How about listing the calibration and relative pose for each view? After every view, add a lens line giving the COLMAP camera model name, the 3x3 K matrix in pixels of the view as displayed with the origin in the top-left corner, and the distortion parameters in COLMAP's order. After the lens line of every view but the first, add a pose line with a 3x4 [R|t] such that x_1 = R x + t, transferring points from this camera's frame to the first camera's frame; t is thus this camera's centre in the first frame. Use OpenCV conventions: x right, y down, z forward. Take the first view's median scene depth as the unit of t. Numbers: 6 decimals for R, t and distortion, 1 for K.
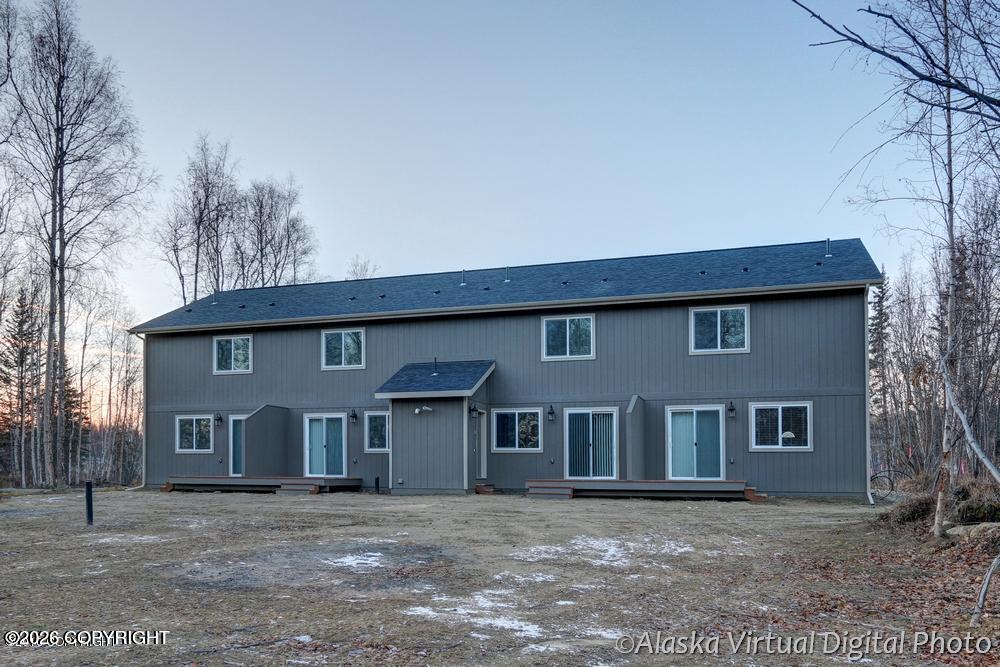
lens RADIAL K [[698.3, 0, 500.2], [0, 698.3, 356.0], [0, 0, 1]] dist [-0.027708, -0.000522]
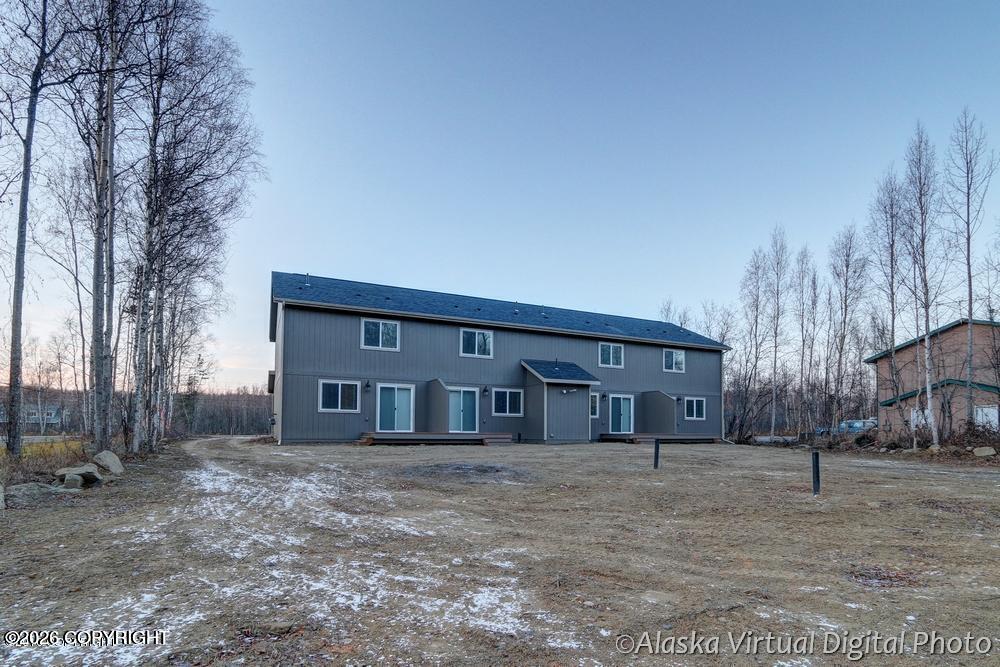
lens RADIAL K [[460.0, 0, 500.0], [0, 460.0, 333.5], [0, 0, 1]] dist [-0.002818, -0.000155]
pose [[0.762865, 0.133726, 0.632578, -0.794423], [-0.112264, 0.990912, -0.074091, 0.034851], [-0.636737, -0.014495, 0.770945, 0.231224]]
